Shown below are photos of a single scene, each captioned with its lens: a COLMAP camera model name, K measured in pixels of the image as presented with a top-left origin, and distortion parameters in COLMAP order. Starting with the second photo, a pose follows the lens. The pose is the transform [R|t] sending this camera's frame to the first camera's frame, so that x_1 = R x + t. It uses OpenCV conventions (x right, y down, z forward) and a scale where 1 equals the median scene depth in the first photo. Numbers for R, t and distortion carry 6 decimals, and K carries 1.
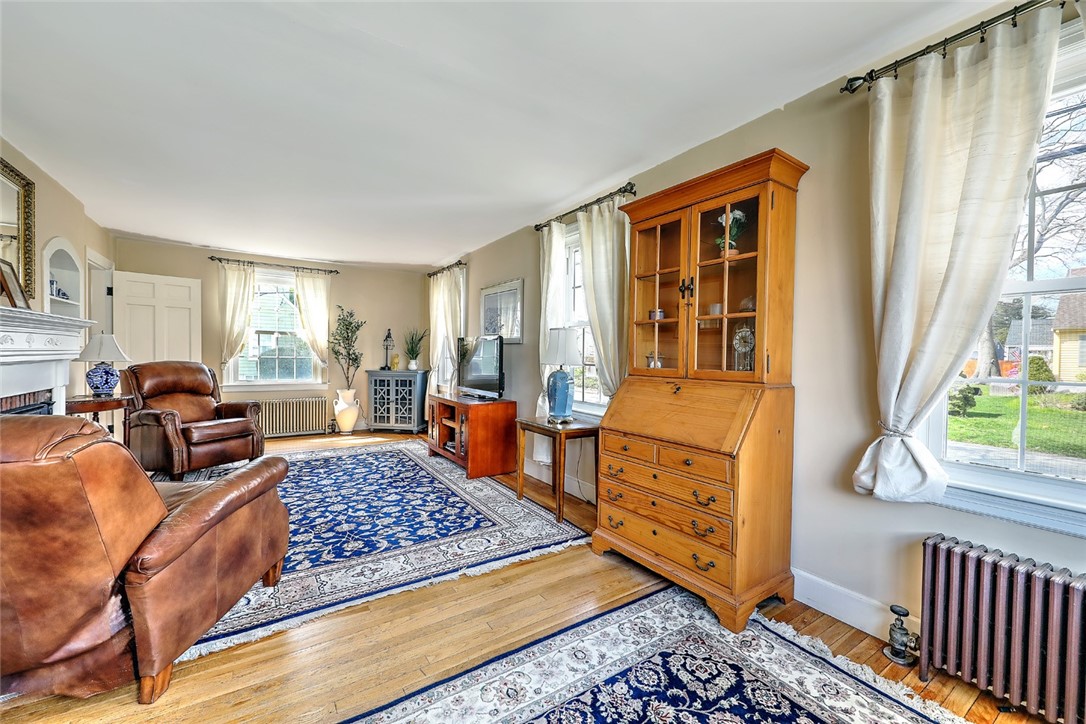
lens RADIAL K [[428.1, 0, 543.0], [0, 428.1, 362.0], [0, 0, 1]] dist [-0.009193, -0.000162]
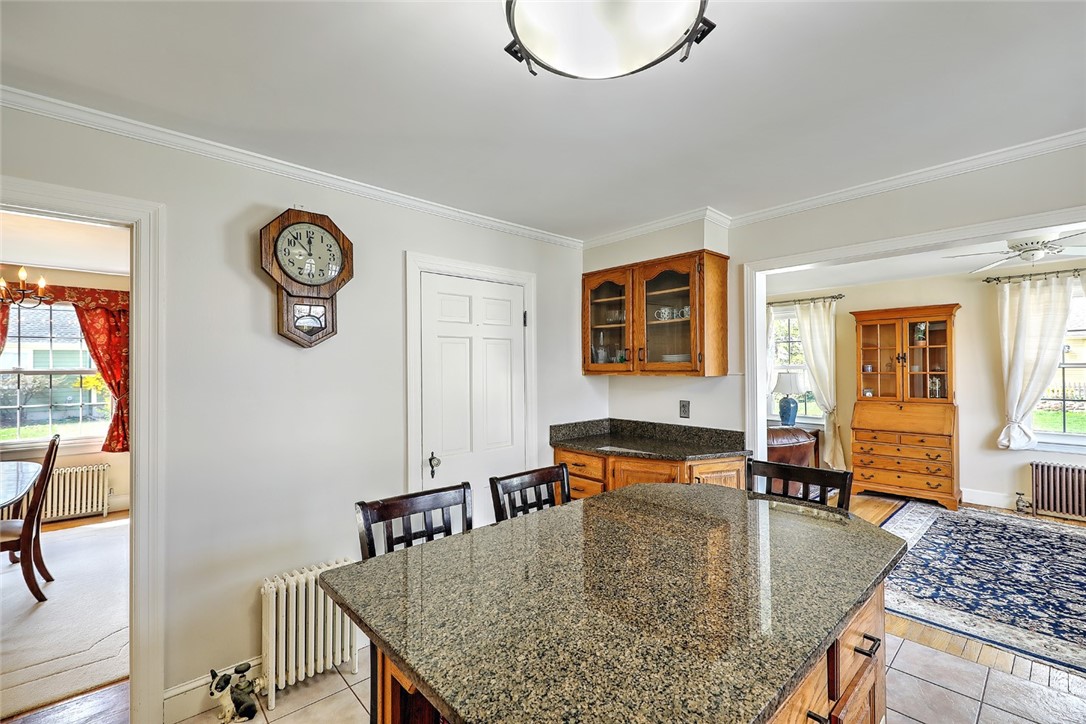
lens RADIAL K [[468.6, 0, 543.0], [0, 468.6, 362.0], [0, 0, 1]] dist [0.003035, 0.000226]
pose [[0.986787, -0.019524, 0.160842, -2.044988], [0.024096, 0.999358, -0.026521, -0.160331], [-0.160220, 0.030046, 0.986624, -1.129052]]
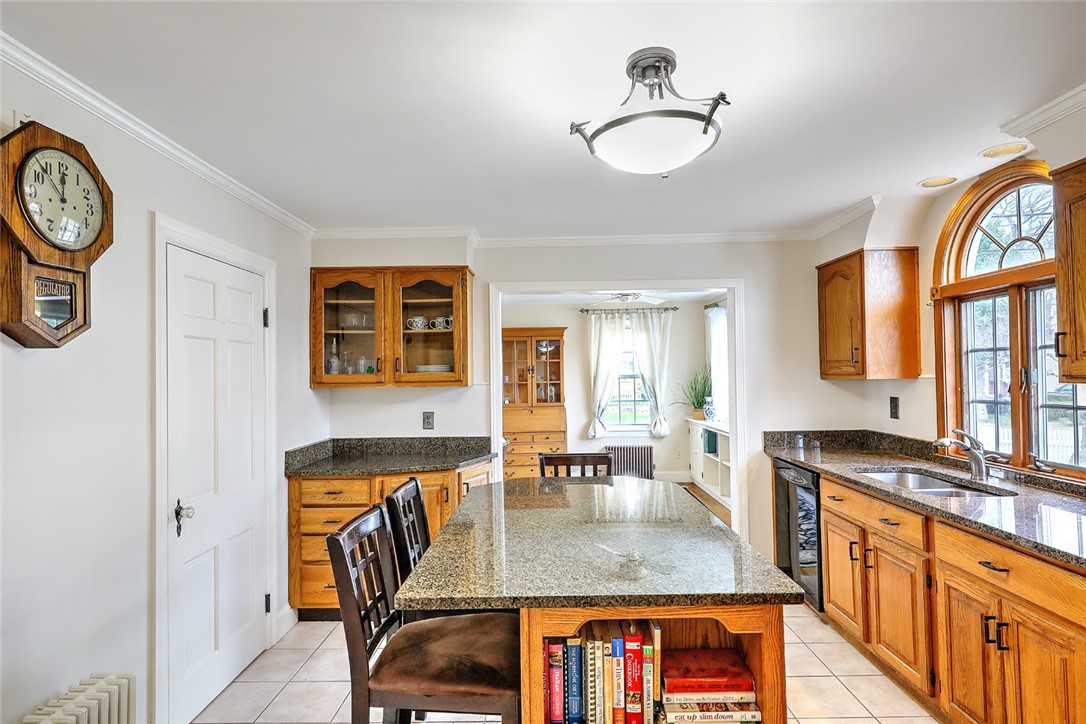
lens RADIAL K [[571.3, 0, 543.0], [0, 571.3, 362.0], [0, 0, 1]] dist [-0.000325, -0.000338]
pose [[0.548626, -0.003085, 0.836062, -2.773760], [0.037571, 0.999074, -0.020967, -0.173397], [-0.835223, 0.042915, 0.548234, -0.997256]]
